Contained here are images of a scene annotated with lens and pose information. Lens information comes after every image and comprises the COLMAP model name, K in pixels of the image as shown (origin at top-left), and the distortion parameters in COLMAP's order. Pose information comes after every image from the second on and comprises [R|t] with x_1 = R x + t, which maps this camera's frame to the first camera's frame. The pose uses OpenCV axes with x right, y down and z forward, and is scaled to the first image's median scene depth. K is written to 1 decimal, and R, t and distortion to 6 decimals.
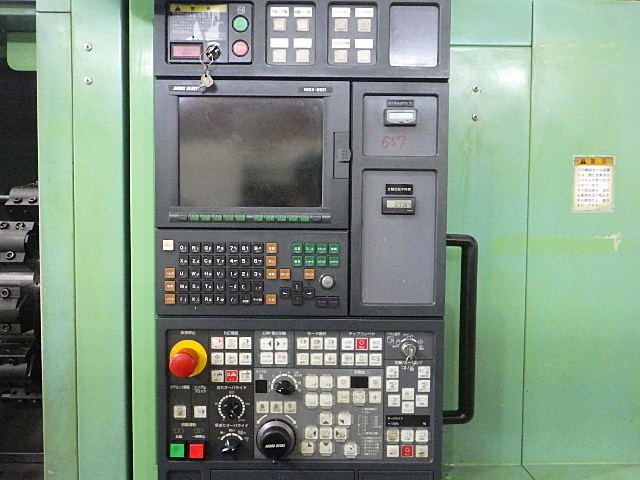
lens RADIAL K [[530.5, 0, 320.0], [0, 530.5, 240.0], [0, 0, 1]] dist [-0.009075, -0.005181]
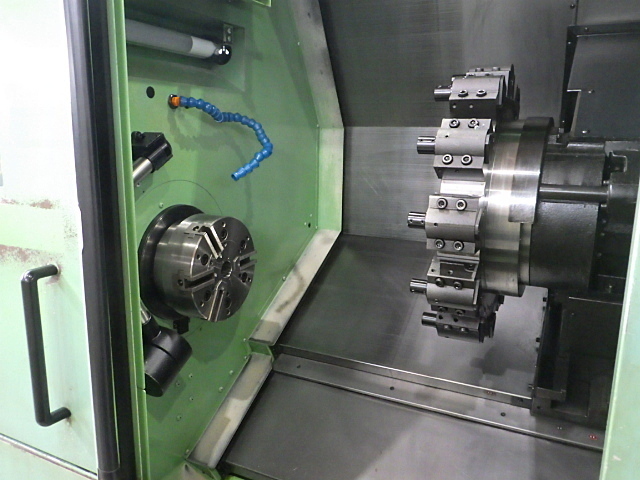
lens RADIAL K [[530.5, 0, 320.0], [0, 530.5, 240.0], [0, 0, 1]] dist [-0.009075, -0.005181]
pose [[0.884292, 0.096383, -0.456878, -0.594450], [-0.026773, 0.987321, 0.156465, 0.043955], [0.466165, -0.126129, 0.875660, 0.228690]]
